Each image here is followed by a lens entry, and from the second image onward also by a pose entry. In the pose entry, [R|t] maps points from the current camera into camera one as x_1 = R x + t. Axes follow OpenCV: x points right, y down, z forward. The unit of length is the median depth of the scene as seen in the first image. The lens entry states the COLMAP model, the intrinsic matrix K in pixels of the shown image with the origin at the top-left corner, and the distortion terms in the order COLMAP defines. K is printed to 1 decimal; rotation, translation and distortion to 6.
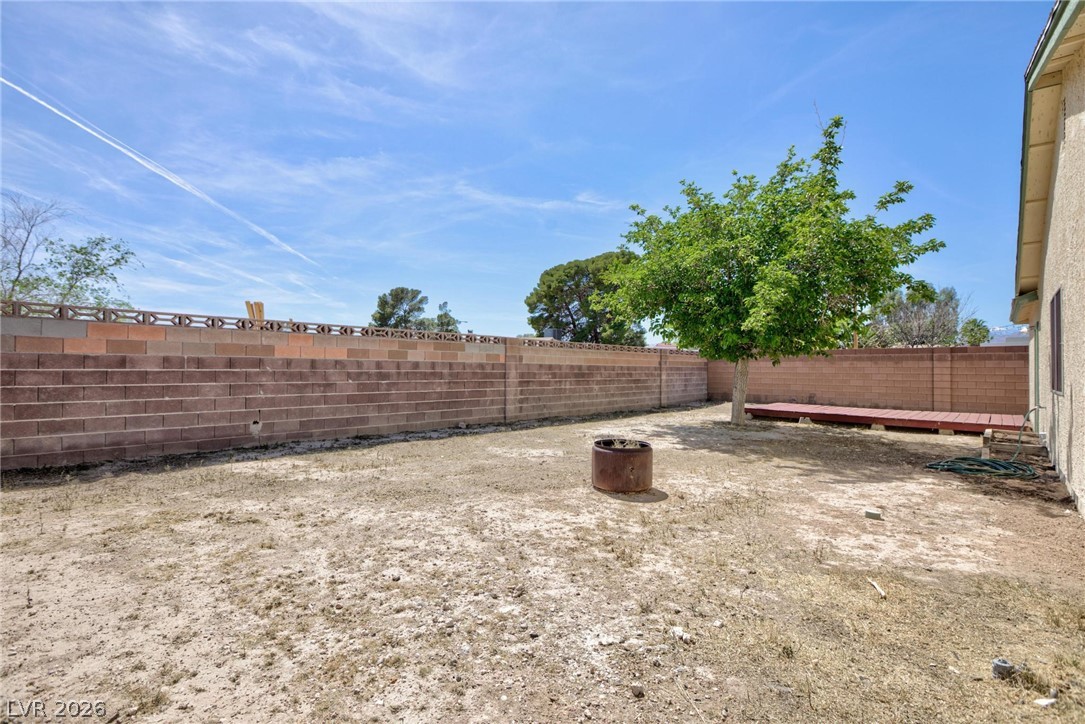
lens RADIAL K [[506.2, 0, 545.4], [0, 506.2, 362.7], [0, 0, 1]] dist [-0.009431, 0.003549]
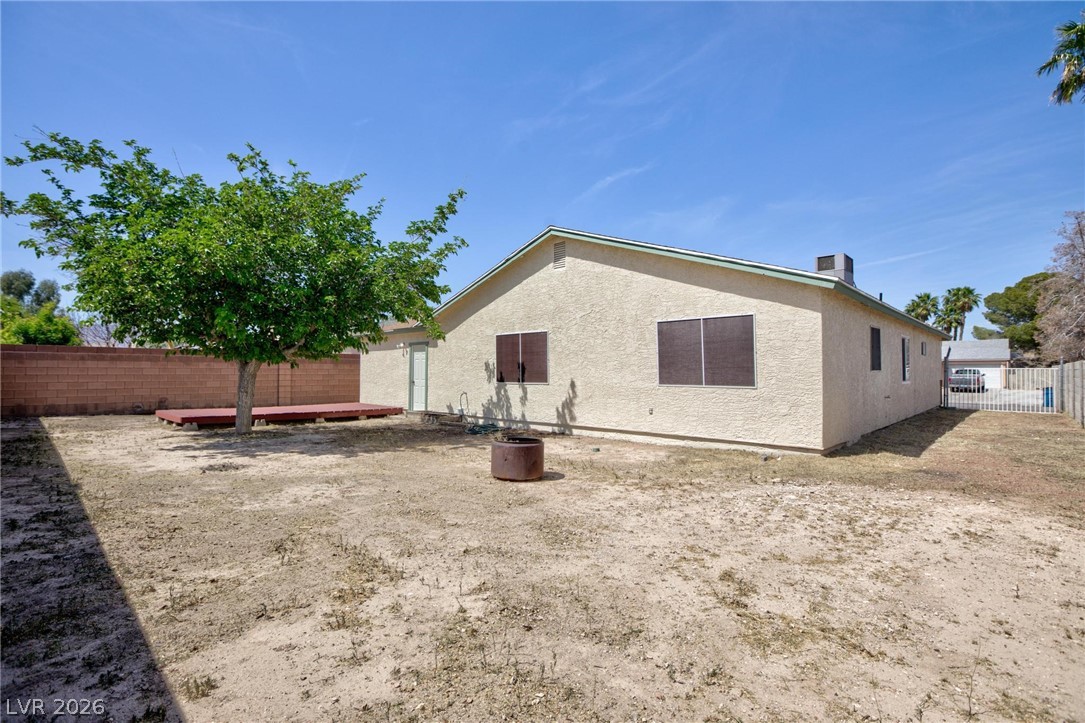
lens RADIAL K [[506.2, 0, 535.5], [0, 506.2, 361.6], [0, 0, 1]] dist [-0.009431, 0.003549]
pose [[0.029490, 0.014075, 0.999466, -0.504878], [-0.013806, 0.999811, -0.013673, 0.000362], [-0.999470, -0.013395, 0.029678, 0.472801]]
